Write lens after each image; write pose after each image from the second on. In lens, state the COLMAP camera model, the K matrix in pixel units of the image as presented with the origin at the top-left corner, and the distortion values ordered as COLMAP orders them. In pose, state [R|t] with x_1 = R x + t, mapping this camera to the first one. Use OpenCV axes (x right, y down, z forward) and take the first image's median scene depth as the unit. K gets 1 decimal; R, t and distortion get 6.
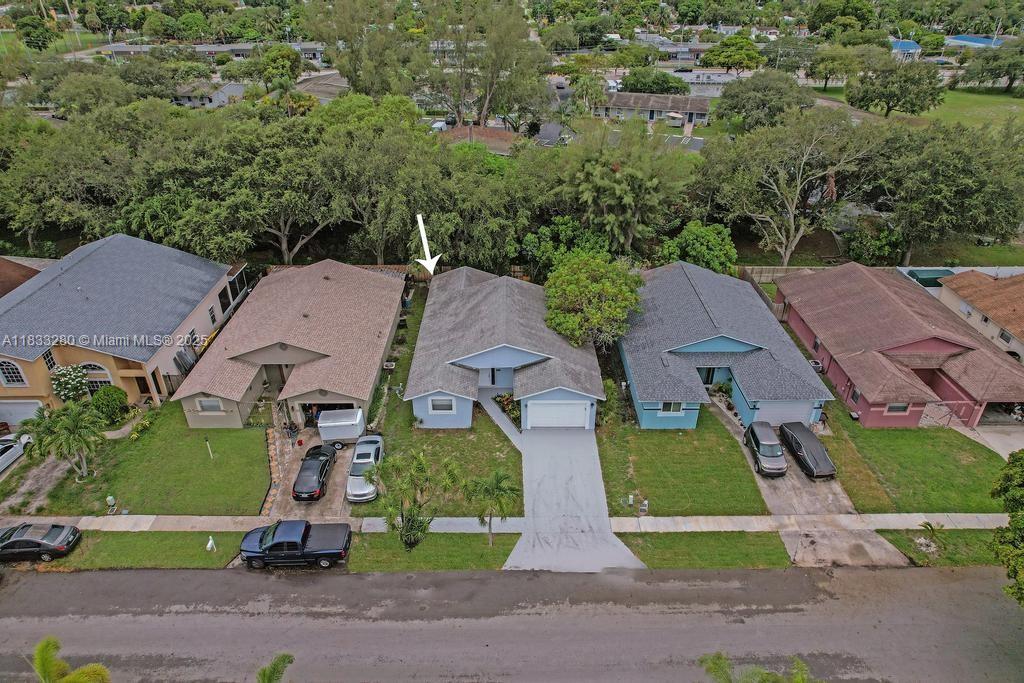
lens RADIAL K [[649.0, 0, 511.8], [0, 649.0, 341.5], [0, 0, 1]] dist [-0.004940, -0.001003]
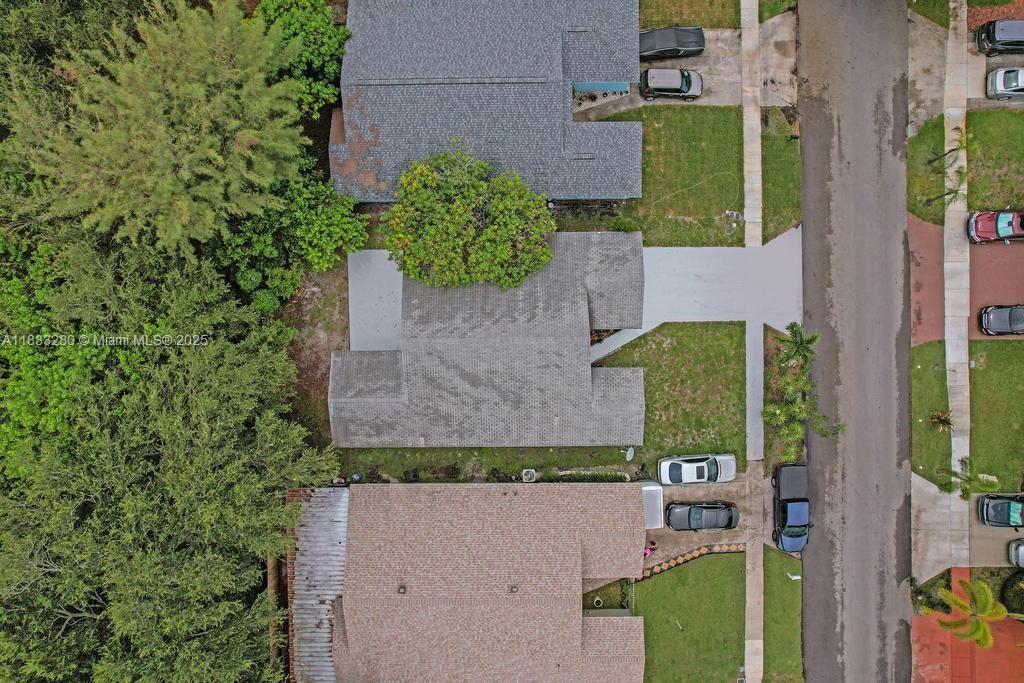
lens RADIAL K [[649.0, 0, 512.0], [0, 649.0, 341.0], [0, 0, 1]] dist [-0.004940, -0.001003]
pose [[-0.001190, -0.999999, -0.001124, -0.014688], [0.516511, -0.001578, 0.856279, -0.922293], [-0.856280, 0.000439, 0.516512, 0.754109]]
